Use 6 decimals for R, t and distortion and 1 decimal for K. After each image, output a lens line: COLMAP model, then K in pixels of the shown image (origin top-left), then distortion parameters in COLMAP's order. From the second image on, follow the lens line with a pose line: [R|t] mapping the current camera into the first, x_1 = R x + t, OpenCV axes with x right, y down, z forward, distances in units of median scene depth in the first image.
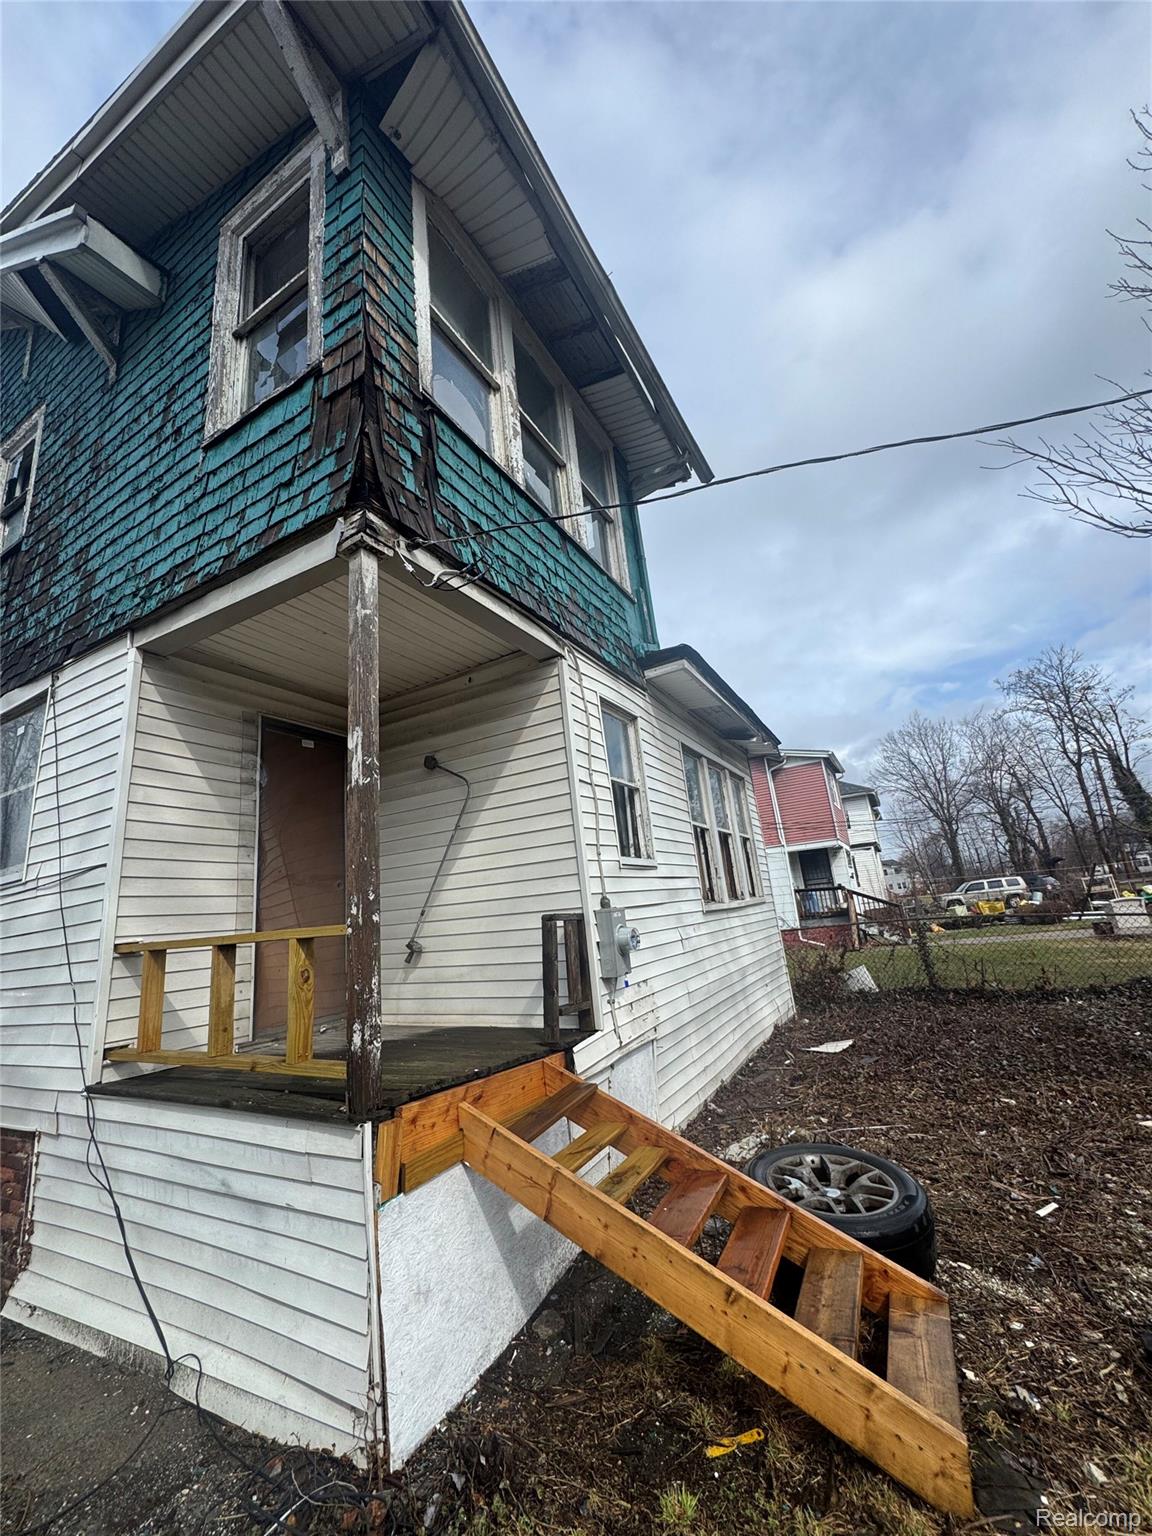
lens RADIAL K [[610.2, 0, 577.1], [0, 610.2, 770.2], [0, 0, 1]] dist [-0.003096, 0.000869]
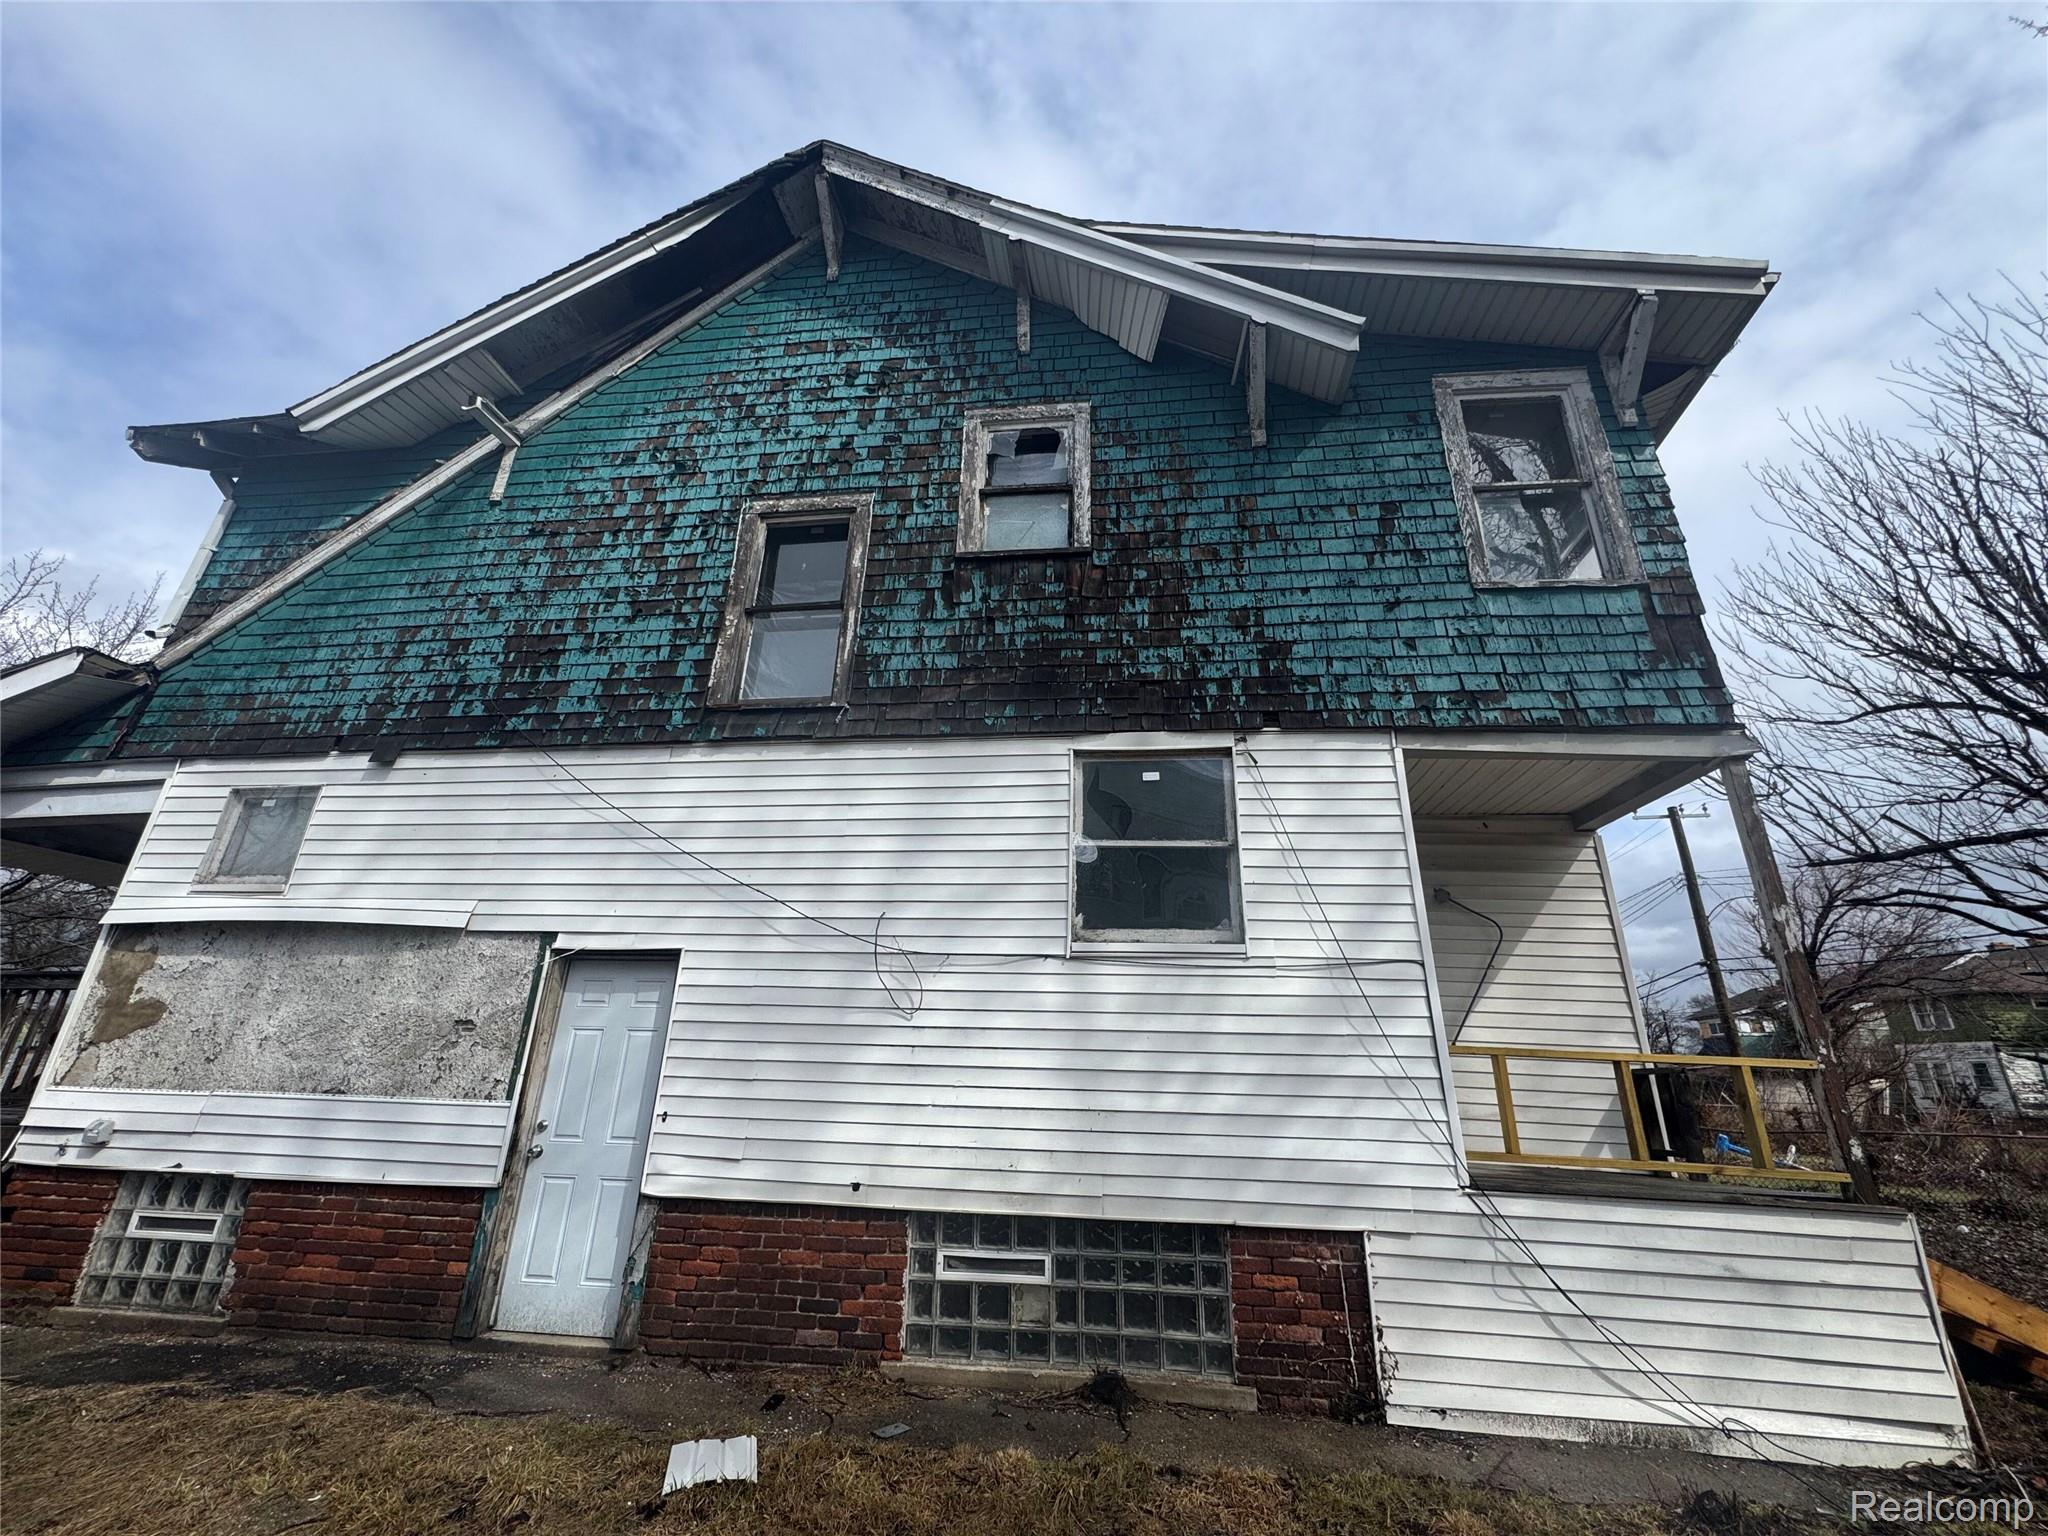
lens RADIAL K [[813.6, 0, 1020.4], [0, 813.6, 768.8], [0, 0, 1]] dist [-0.003096, 0.000869]
pose [[0.917785, 0.247891, 0.310195, -1.467484], [-0.207927, 0.965557, -0.156418, 0.153384], [-0.338285, 0.079060, 0.937717, -0.056375]]
